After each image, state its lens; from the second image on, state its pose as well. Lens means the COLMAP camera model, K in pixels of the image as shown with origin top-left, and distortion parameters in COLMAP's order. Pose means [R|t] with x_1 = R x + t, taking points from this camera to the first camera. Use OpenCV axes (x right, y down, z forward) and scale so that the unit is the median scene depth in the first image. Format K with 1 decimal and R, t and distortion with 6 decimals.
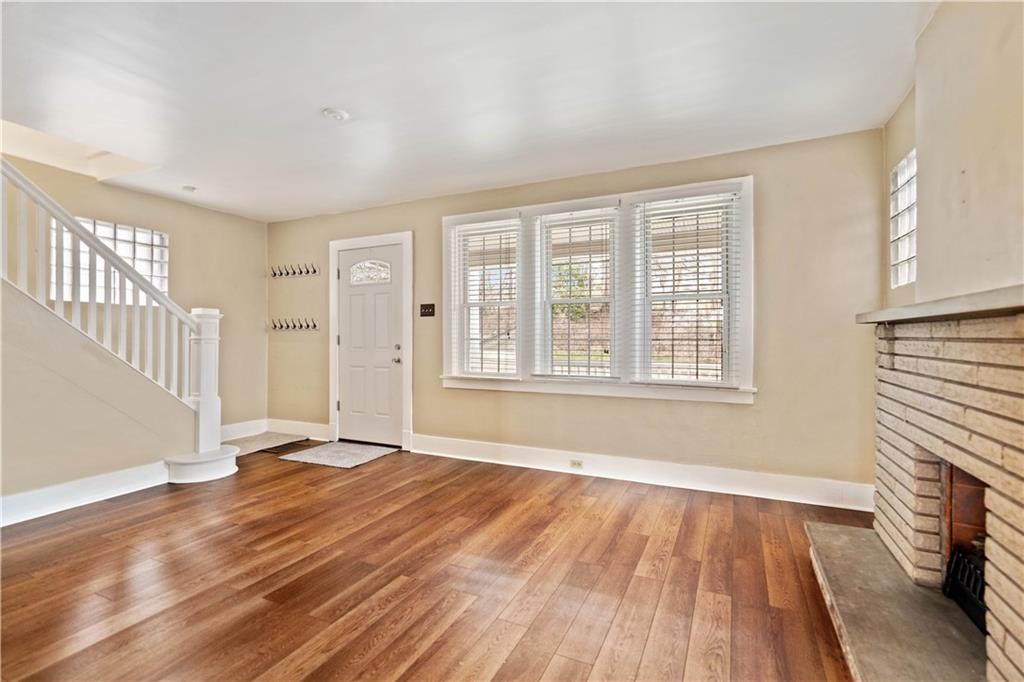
lens RADIAL K [[466.8, 0, 514.0], [0, 466.8, 337.5], [0, 0, 1]] dist [0.001091, 0.000911]
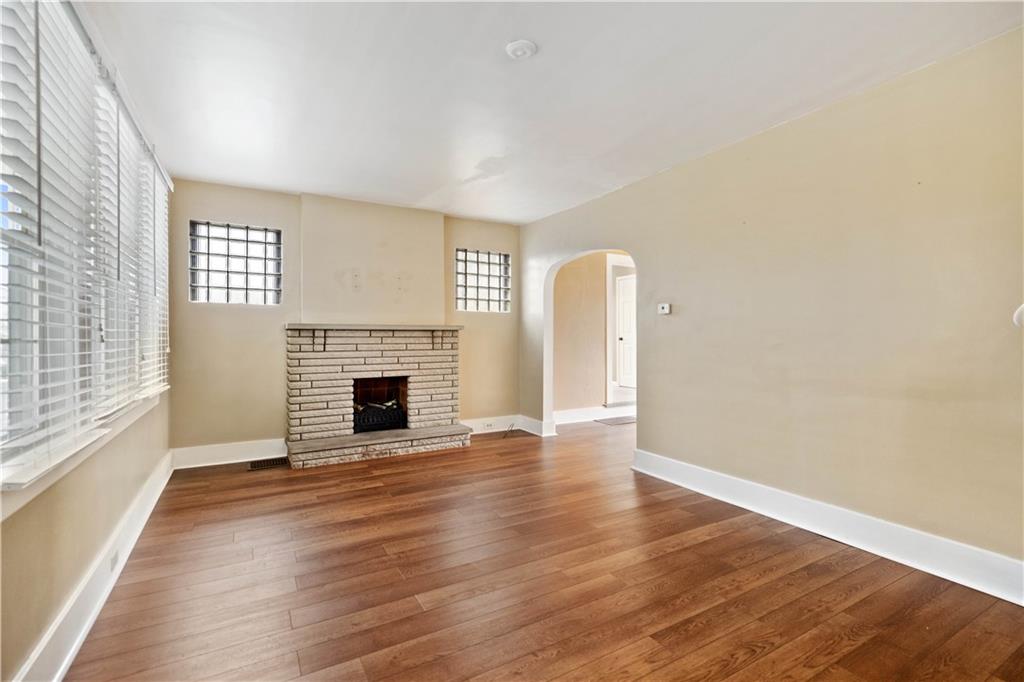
lens RADIAL K [[466.8, 0, 514.0], [0, 466.8, 337.5], [0, 0, 1]] dist [0.001091, 0.000911]
pose [[-0.824571, 0.000408, 0.565759, -0.911334], [0.001096, 0.999999, 0.000875, 0.003299], [-0.565758, 0.001342, -0.824570, 1.857935]]
